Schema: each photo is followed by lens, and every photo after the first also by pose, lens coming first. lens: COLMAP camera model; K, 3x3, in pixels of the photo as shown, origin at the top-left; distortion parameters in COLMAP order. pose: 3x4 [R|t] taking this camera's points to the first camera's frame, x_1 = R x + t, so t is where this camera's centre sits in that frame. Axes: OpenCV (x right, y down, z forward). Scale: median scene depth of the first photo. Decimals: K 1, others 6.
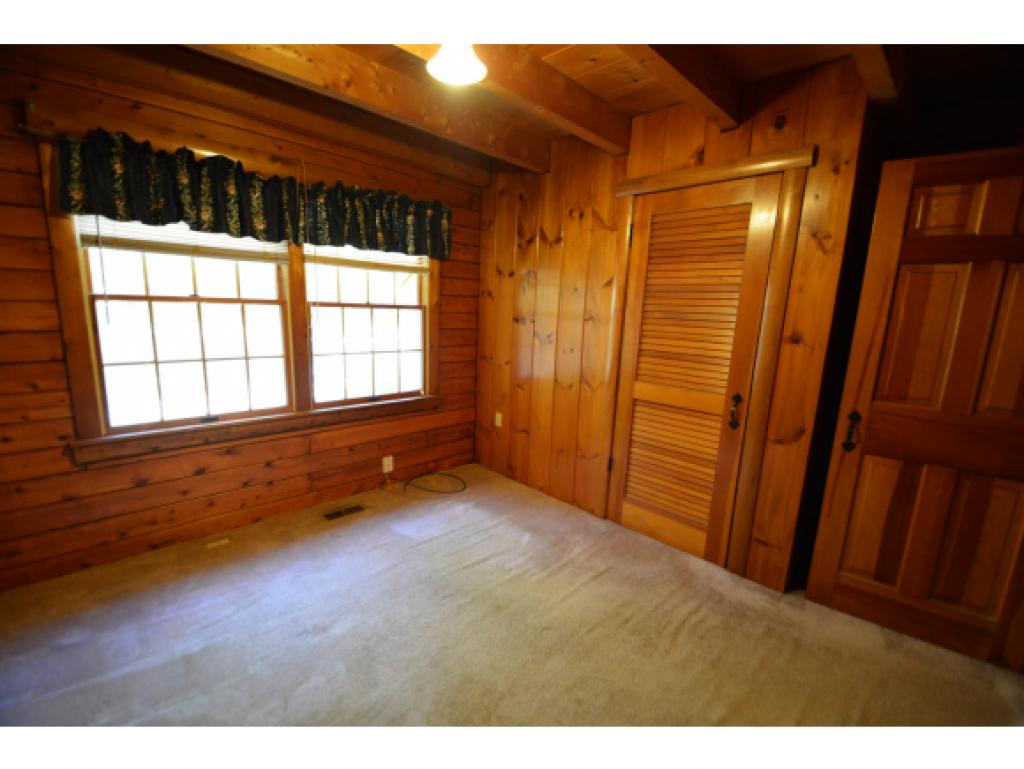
lens RADIAL K [[450.5, 0, 504.9], [0, 450.5, 395.8], [0, 0, 1]] dist [0.022287, -0.019902]
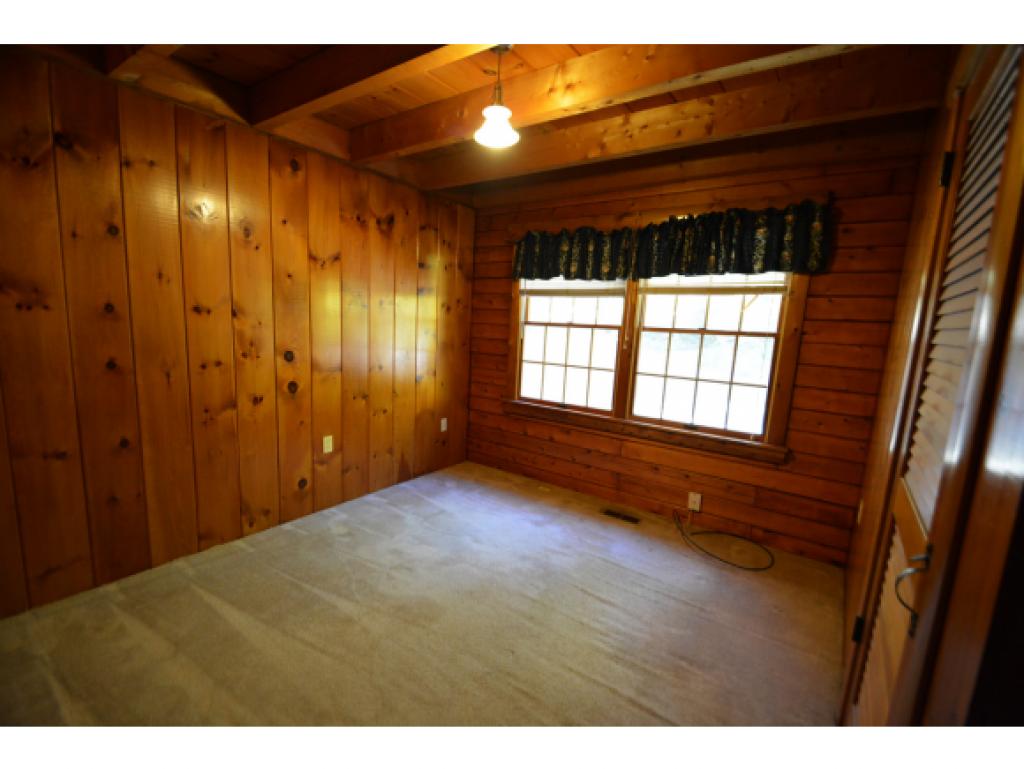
lens RADIAL K [[450.5, 0, 504.9], [0, 450.5, 395.8], [0, 0, 1]] dist [0.022287, -0.019902]
pose [[0.164815, 0.139901, -0.976352, 0.655260], [-0.223310, 0.969478, 0.101219, -0.076826], [0.960712, 0.201347, 0.191026, 0.477367]]
